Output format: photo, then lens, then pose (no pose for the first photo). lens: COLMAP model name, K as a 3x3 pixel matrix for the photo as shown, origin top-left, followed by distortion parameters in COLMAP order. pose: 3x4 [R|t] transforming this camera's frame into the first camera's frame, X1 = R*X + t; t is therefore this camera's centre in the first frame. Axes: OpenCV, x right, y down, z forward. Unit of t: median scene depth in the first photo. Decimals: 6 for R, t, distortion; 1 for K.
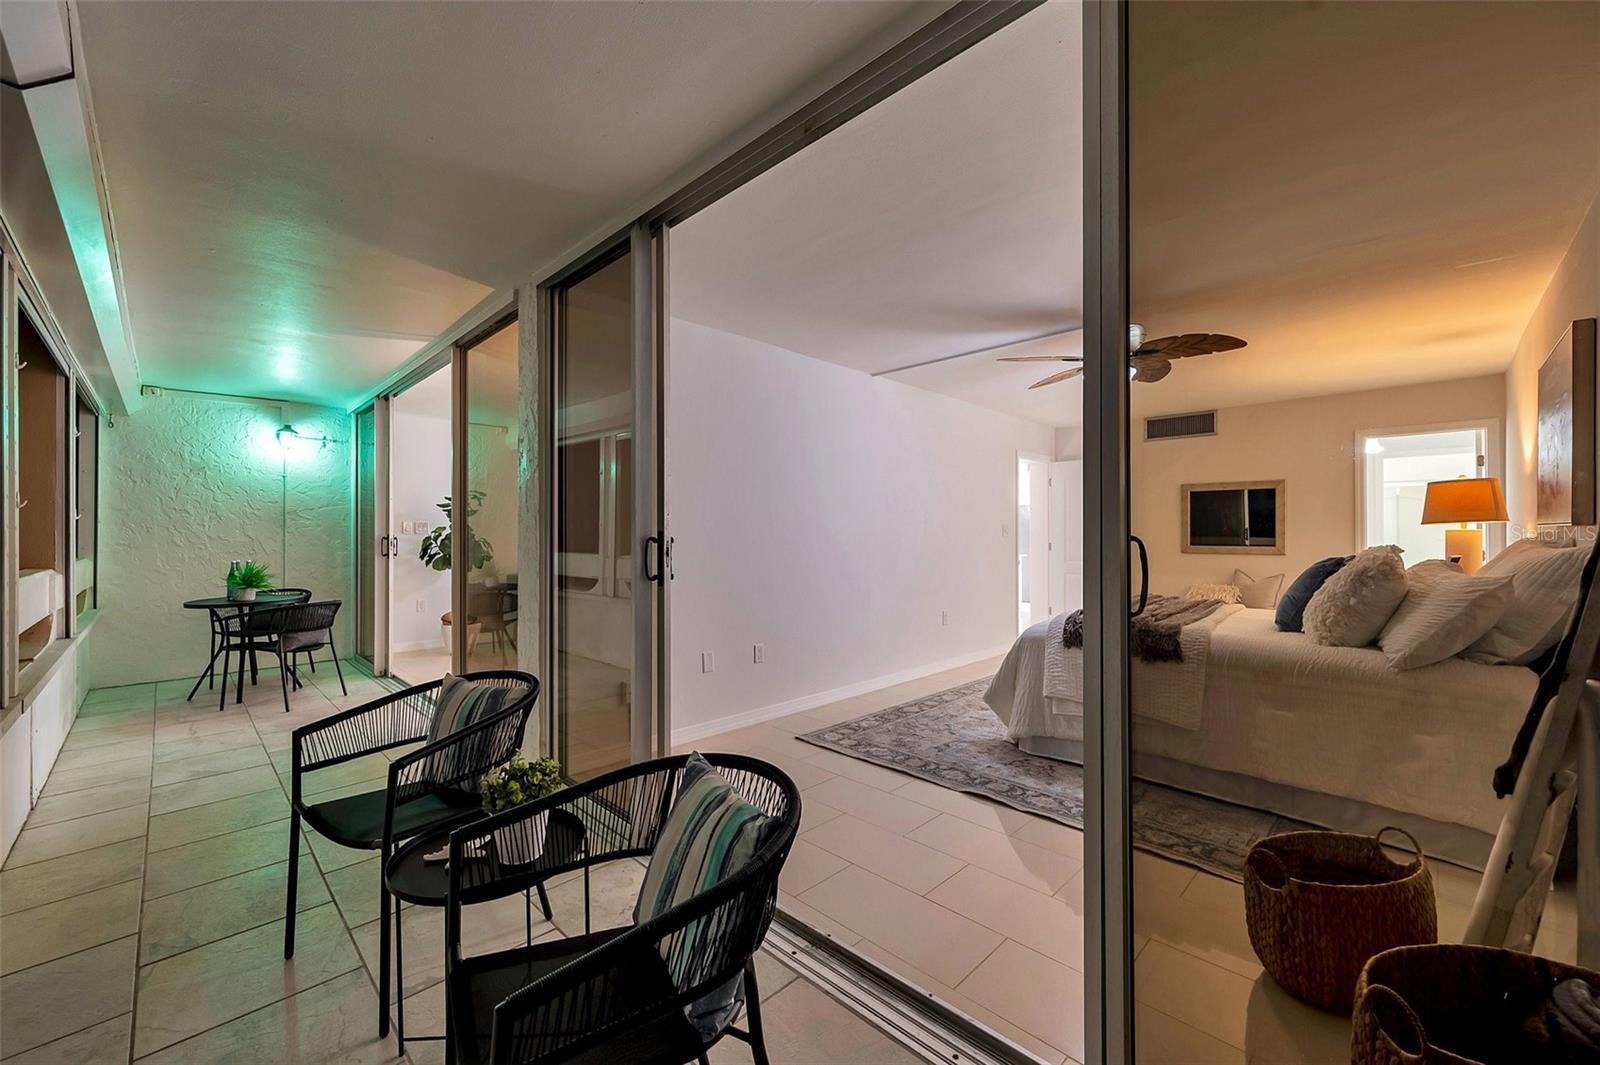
lens RADIAL K [[631.5, 0, 799.2], [0, 631.5, 528.8], [0, 0, 1]] dist [-0.000080, -0.000337]
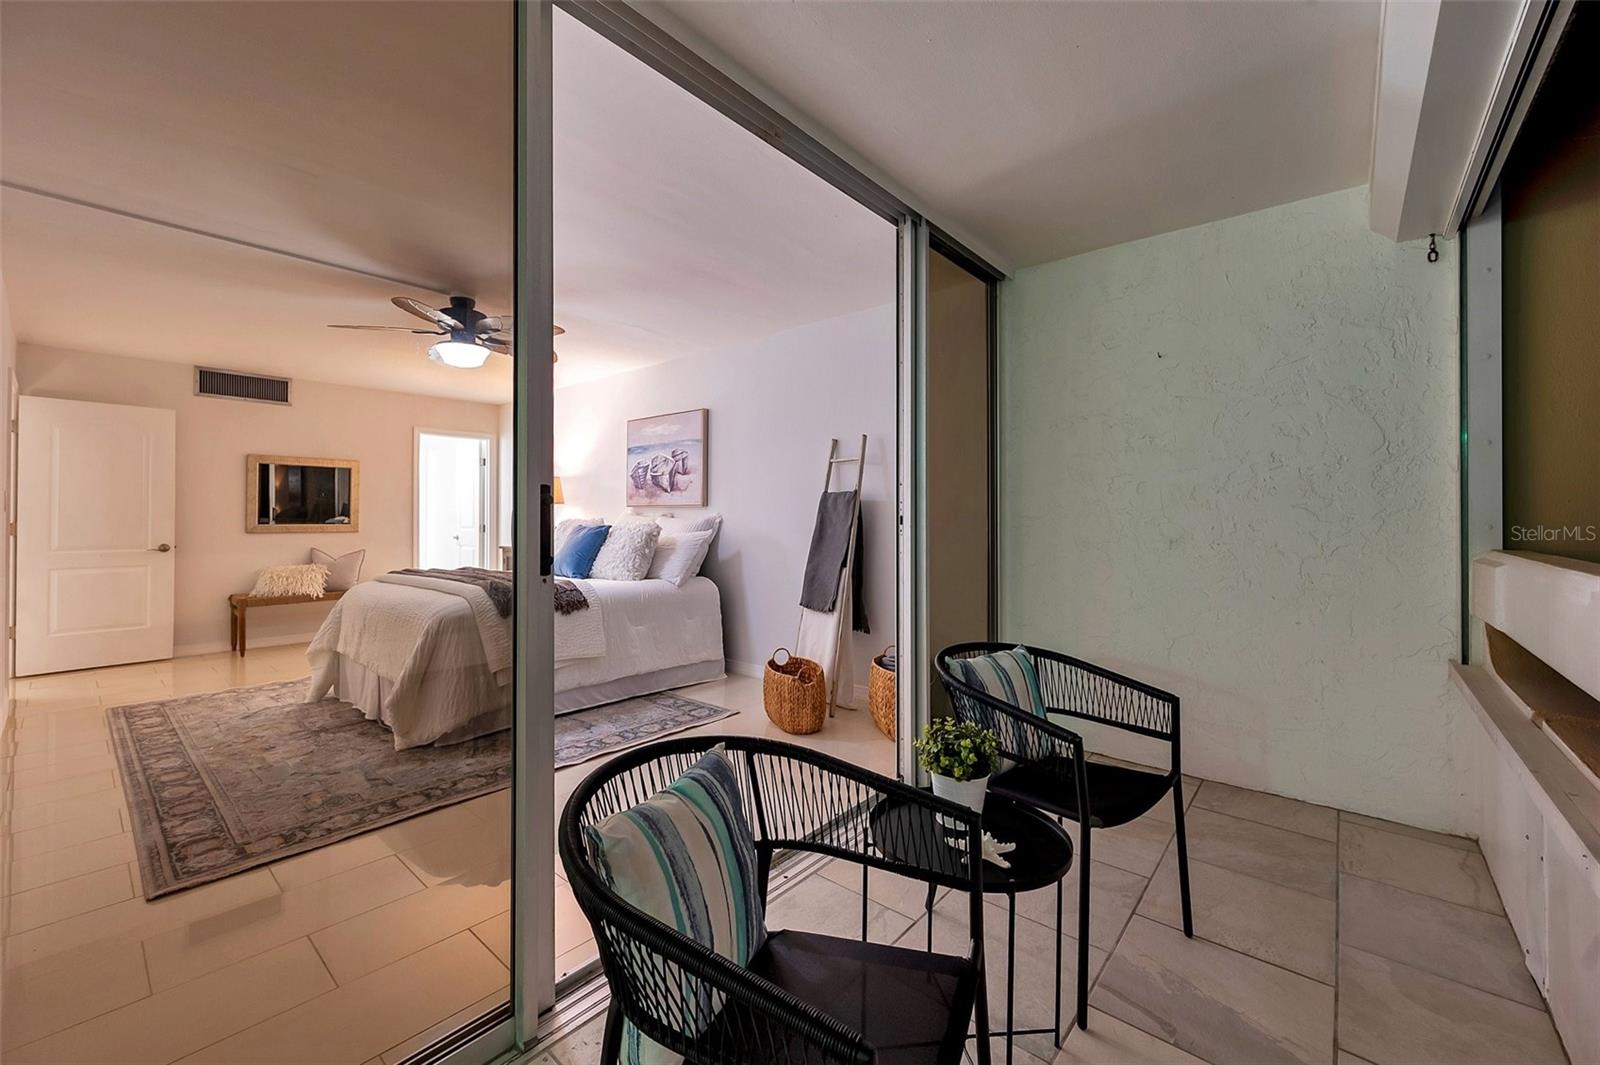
lens RADIAL K [[631.5, 0, 804.7], [0, 631.5, 513.7], [0, 0, 1]] dist [-0.000080, -0.000337]
pose [[-0.075866, 0.008345, 0.997083, -0.402409], [-0.008585, 0.999922, -0.009022, 0.016126], [-0.997081, -0.009245, -0.075788, 0.379847]]
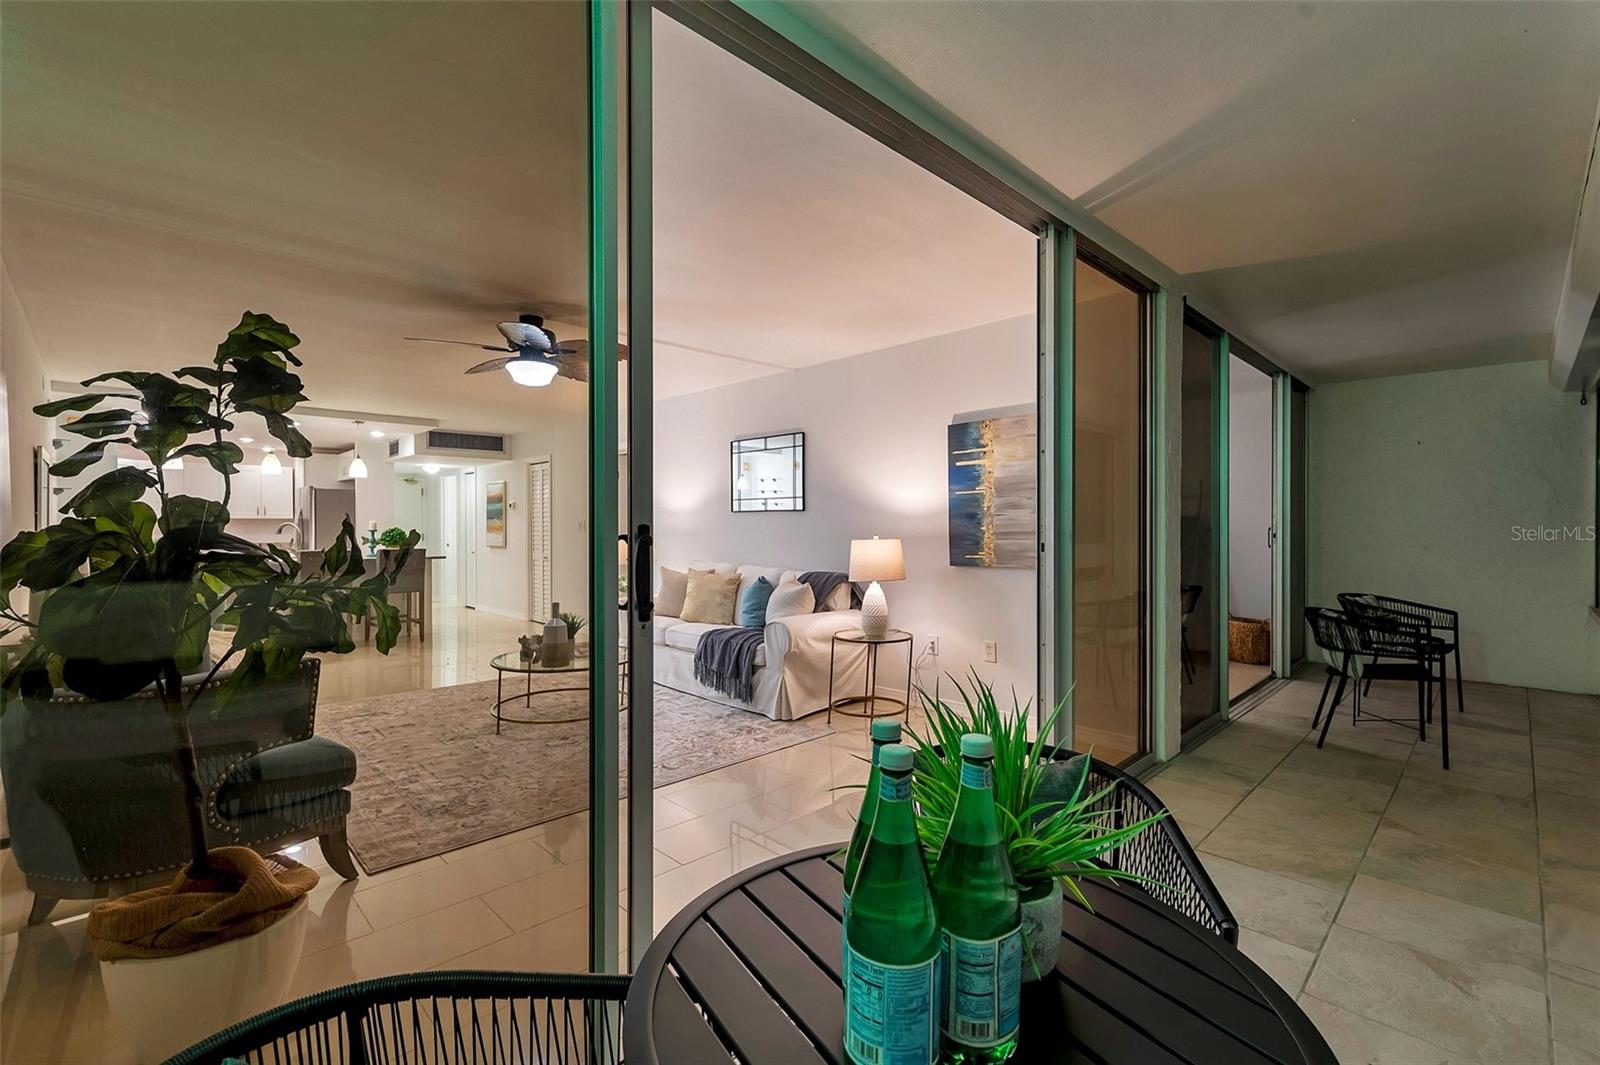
lens RADIAL K [[718.2, 0, 791.2], [0, 718.2, 530.8], [0, 0, 1]] dist [0.001019, -0.000759]
pose [[0.010060, -0.002978, 0.999945, -1.041288], [-0.005481, 0.999980, 0.003033, 0.010797], [-0.999934, -0.005512, 0.010043, 1.035487]]
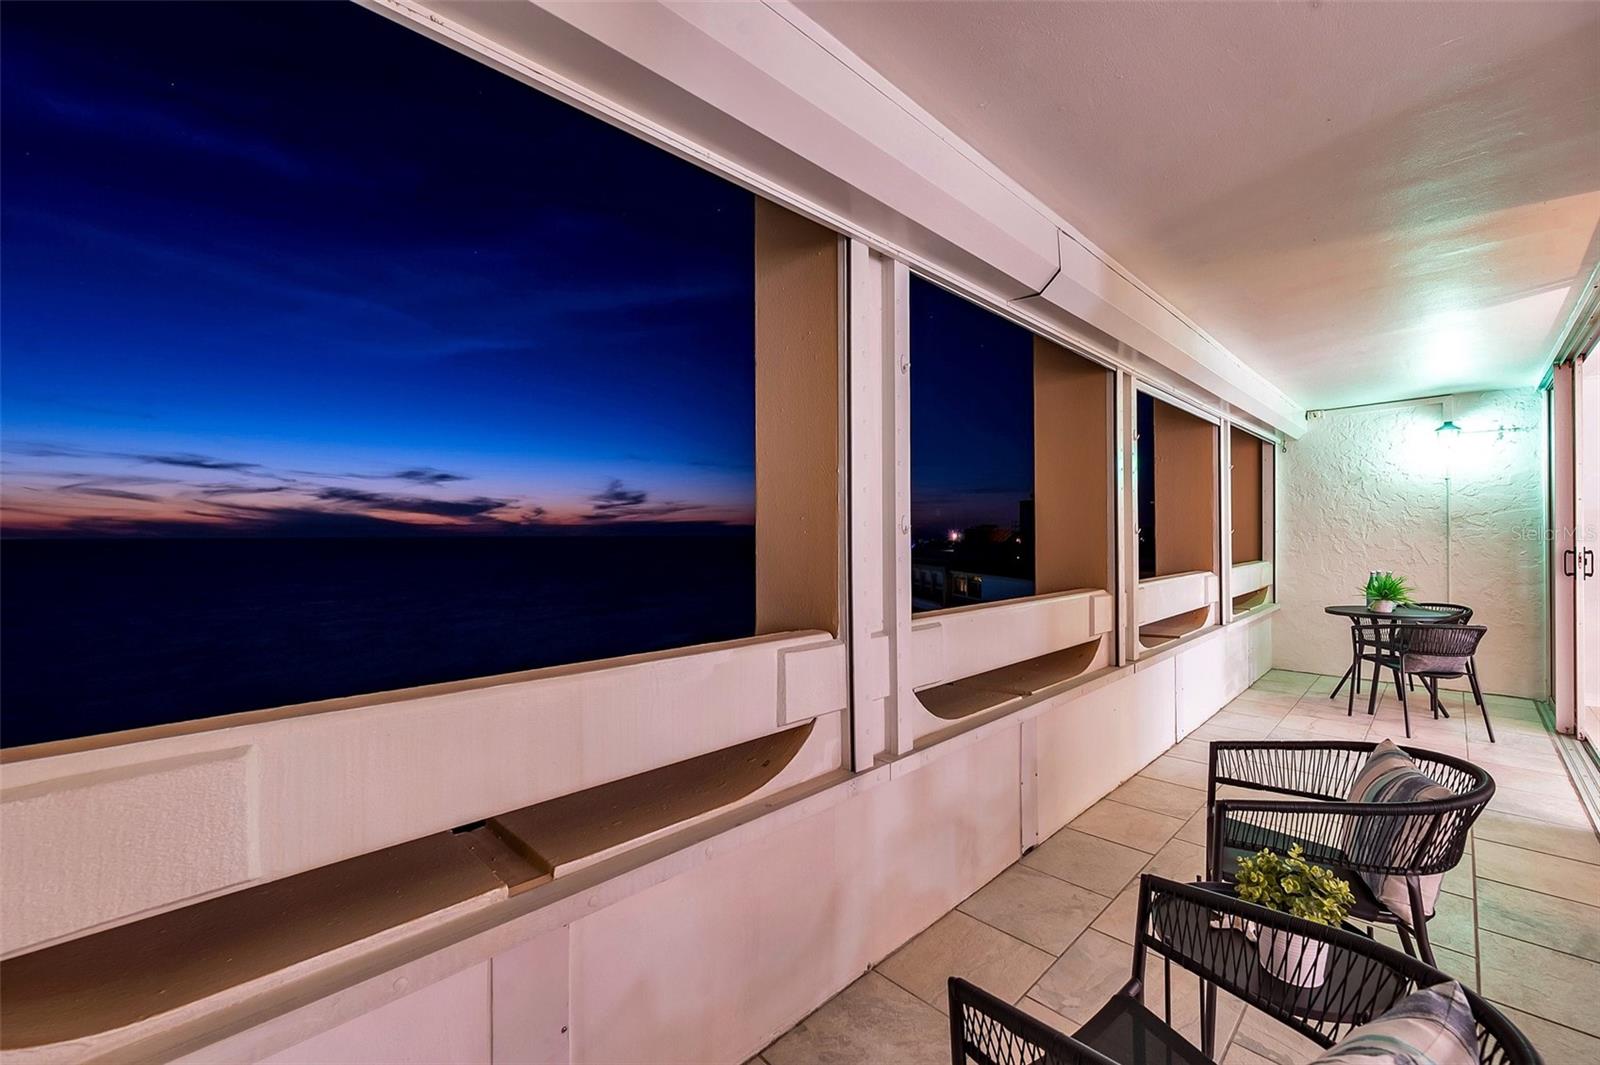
lens RADIAL K [[631.5, 0, 799.7], [0, 631.5, 532.4], [0, 0, 1]] dist [-0.000080, -0.000337]
pose [[-0.018659, 0.000617, -0.999826, 0.118878], [0.012851, 0.999917, 0.000377, -0.021739], [0.999743, -0.012842, -0.018666, 0.107395]]
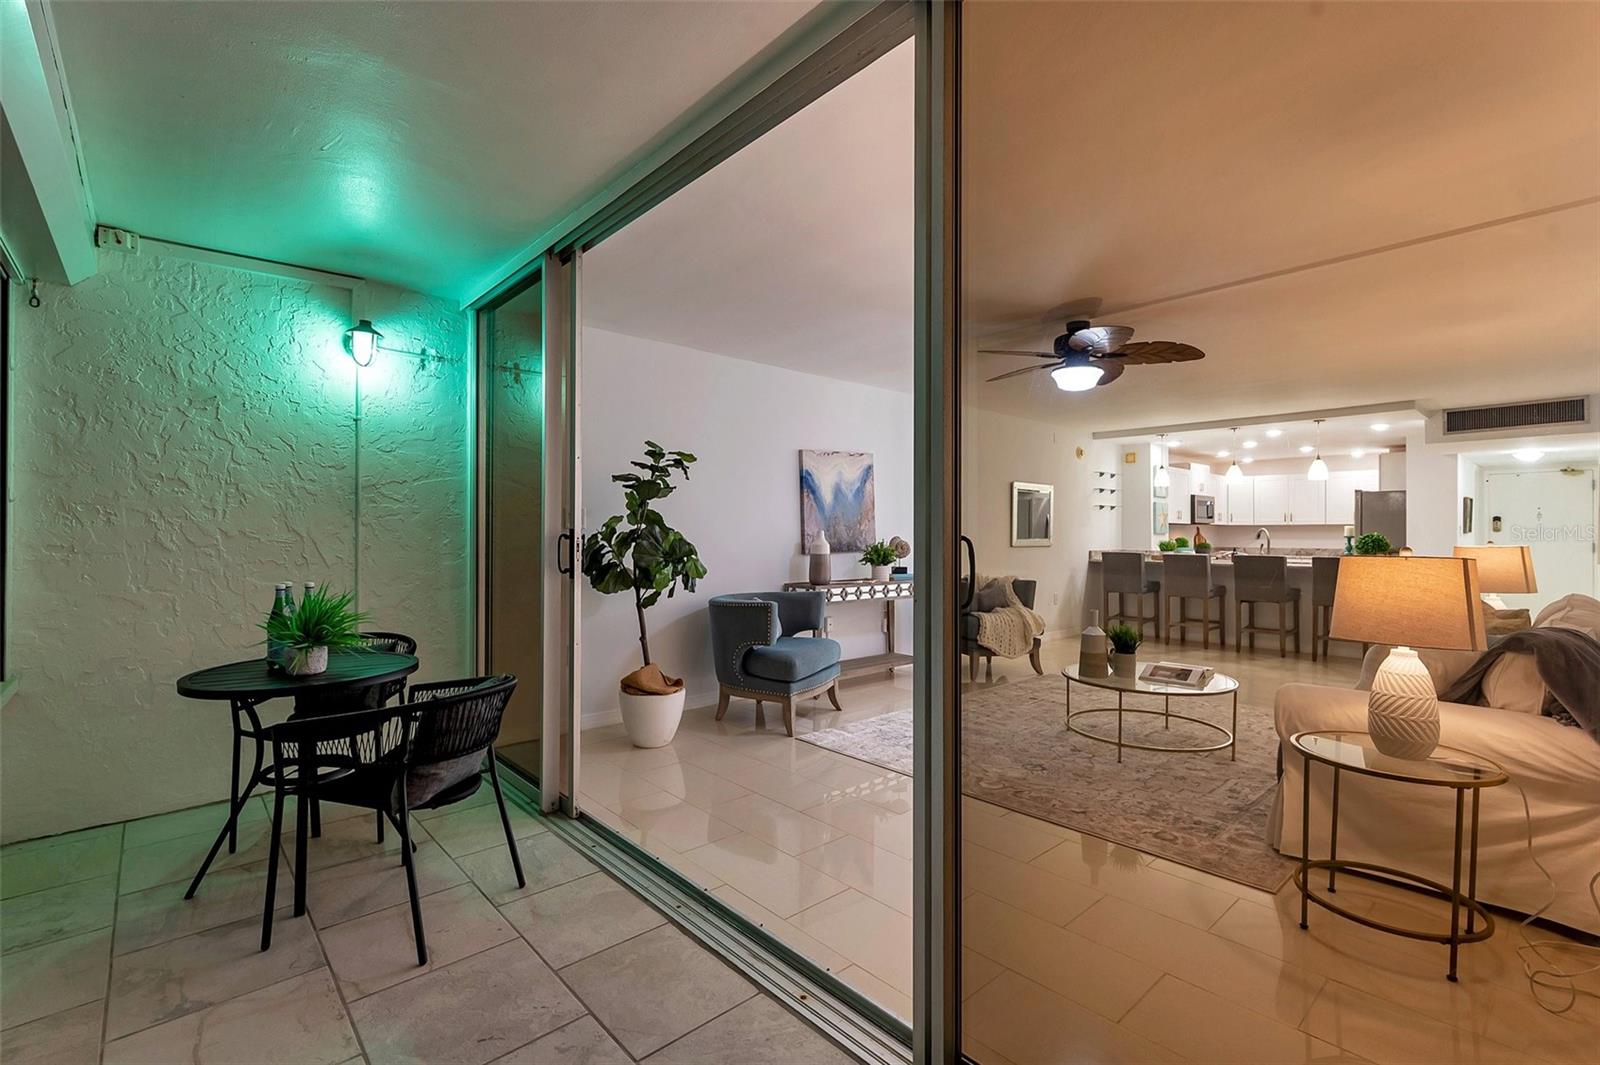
lens RADIAL K [[718.2, 0, 808.4], [0, 718.2, 530.5], [0, 0, 1]] dist [0.001019, -0.000759]
pose [[0.998732, 0.006034, -0.049988, -0.470245], [-0.005725, 0.999964, 0.006334, 0.005347], [0.050024, -0.006039, 0.998730, 0.480237]]
